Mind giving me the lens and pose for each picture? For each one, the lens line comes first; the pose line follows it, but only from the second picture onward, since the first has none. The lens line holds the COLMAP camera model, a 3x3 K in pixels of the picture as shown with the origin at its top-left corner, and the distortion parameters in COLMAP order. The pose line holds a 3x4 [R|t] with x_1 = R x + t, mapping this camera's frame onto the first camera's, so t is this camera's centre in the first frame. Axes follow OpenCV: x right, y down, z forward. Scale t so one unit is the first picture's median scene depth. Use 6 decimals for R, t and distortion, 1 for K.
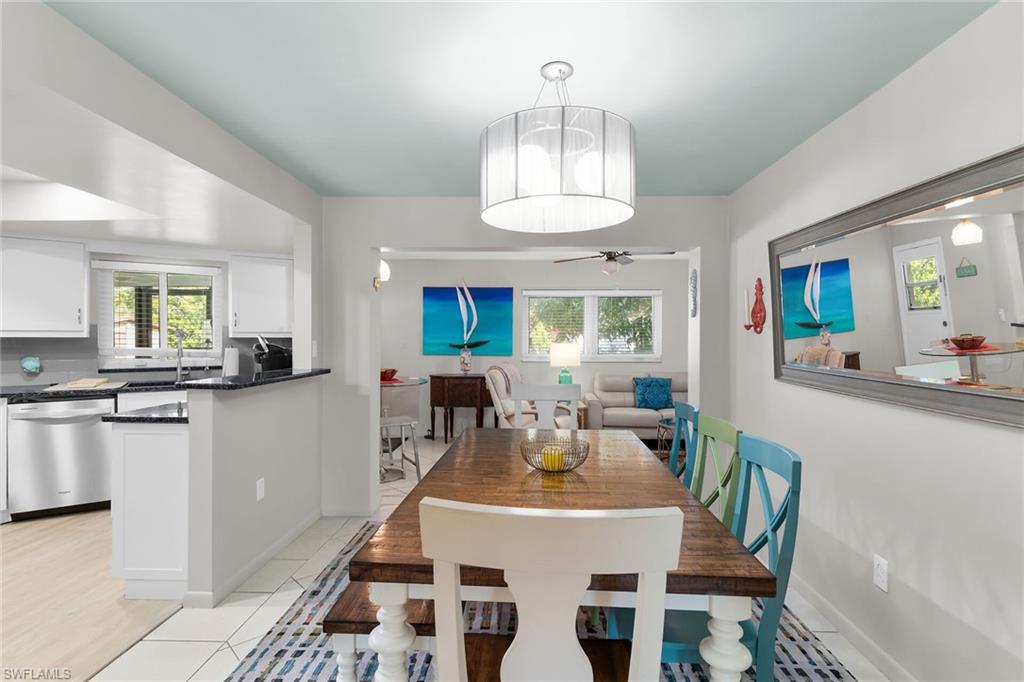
lens RADIAL K [[511.6, 0, 510.2], [0, 511.6, 335.9], [0, 0, 1]] dist [0.000590, -0.000120]
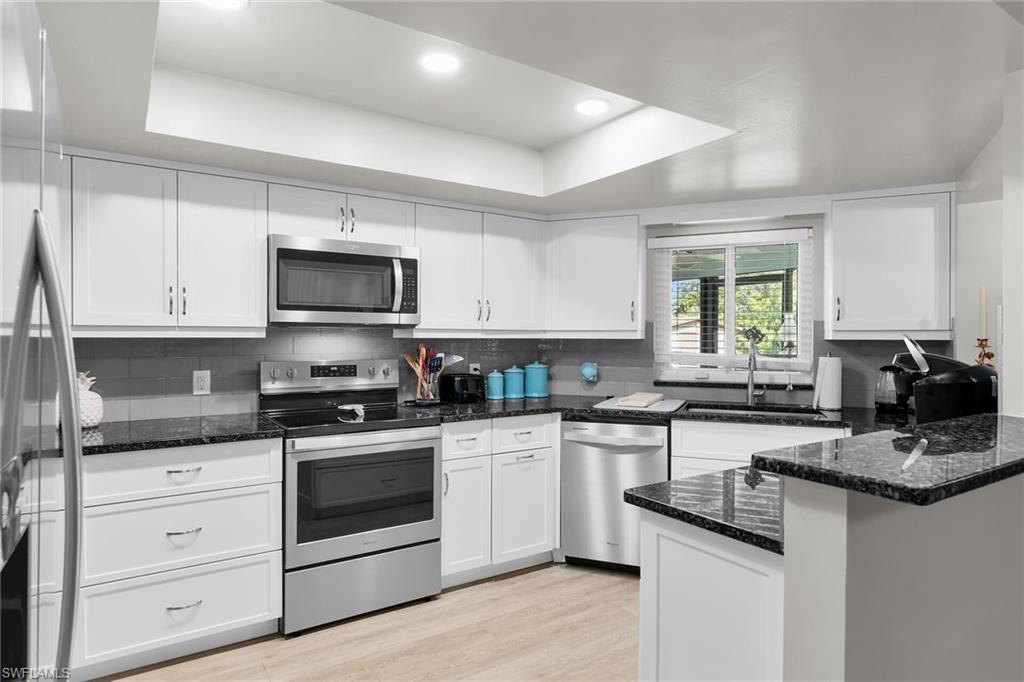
lens RADIAL K [[585.1, 0, 512.0], [0, 585.1, 341.0], [0, 0, 1]] dist [0.001164, 0.000191]
pose [[0.578762, 0.006180, -0.815473, -0.205955], [0.000197, 0.999970, 0.007718, -0.000644], [0.815497, -0.004627, 0.578743, 0.306508]]
